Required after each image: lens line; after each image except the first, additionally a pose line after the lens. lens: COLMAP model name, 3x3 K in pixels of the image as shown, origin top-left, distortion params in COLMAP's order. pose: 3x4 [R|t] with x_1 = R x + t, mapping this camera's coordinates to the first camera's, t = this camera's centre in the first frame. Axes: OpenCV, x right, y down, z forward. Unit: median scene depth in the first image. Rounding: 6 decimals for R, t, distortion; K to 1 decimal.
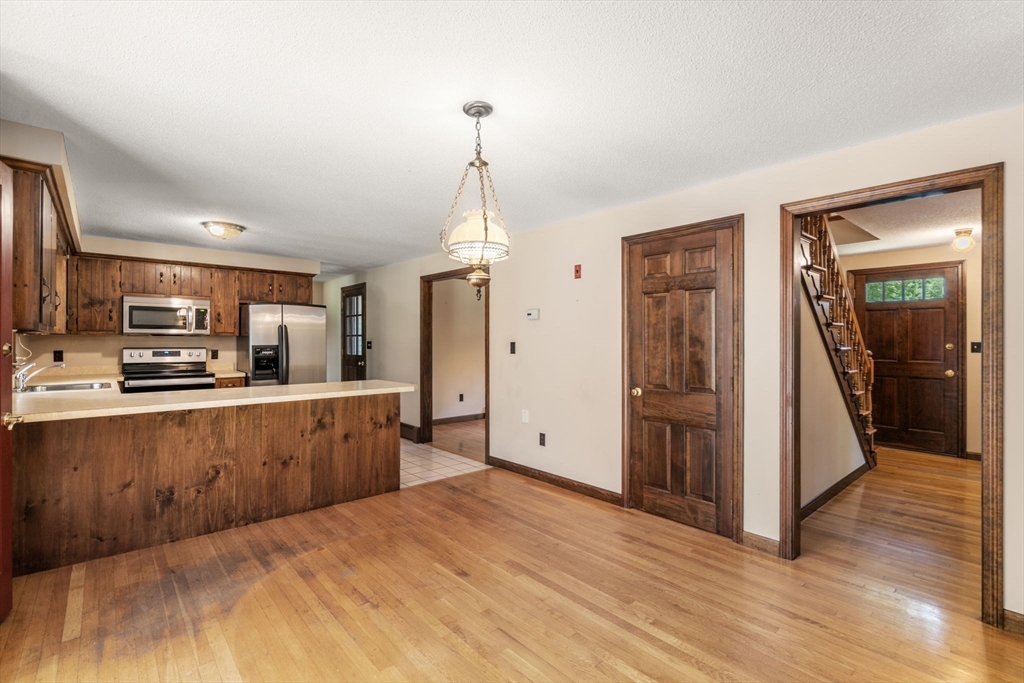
lens RADIAL K [[476.0, 0, 511.7], [0, 476.0, 342.7], [0, 0, 1]] dist [0.003829, 0.000293]
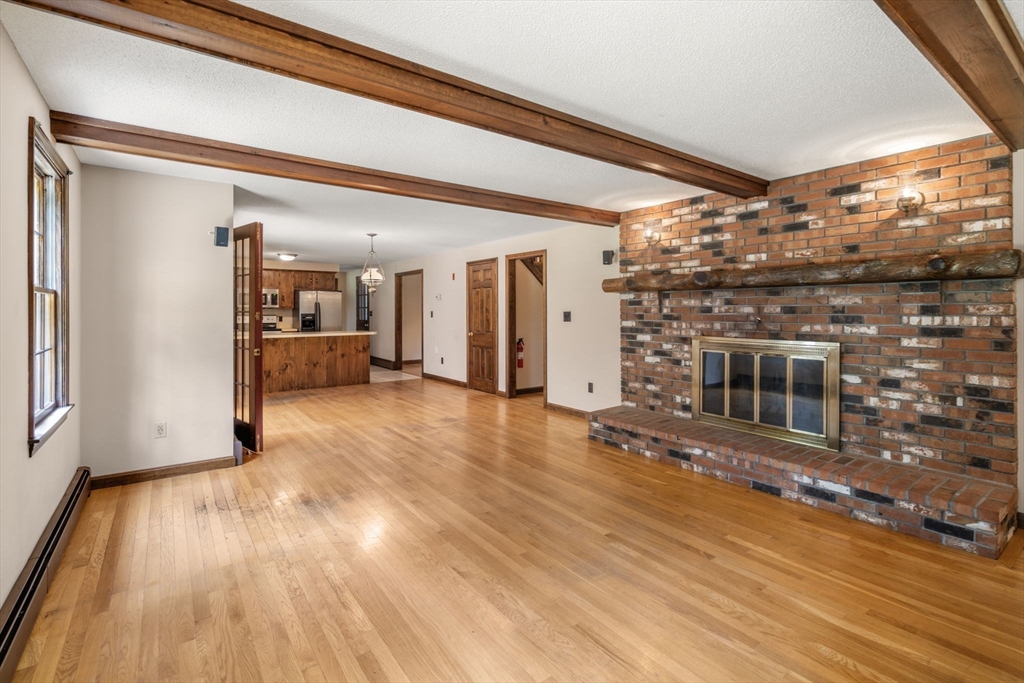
lens RADIAL K [[476.0, 0, 506.8], [0, 476.0, 312.9], [0, 0, 1]] dist [0.003829, 0.000293]
pose [[0.995807, -0.002088, -0.091460, 0.500177], [0.001989, 0.999997, -0.001174, 0.008259], [0.091463, 0.000987, 0.995808, -0.914533]]
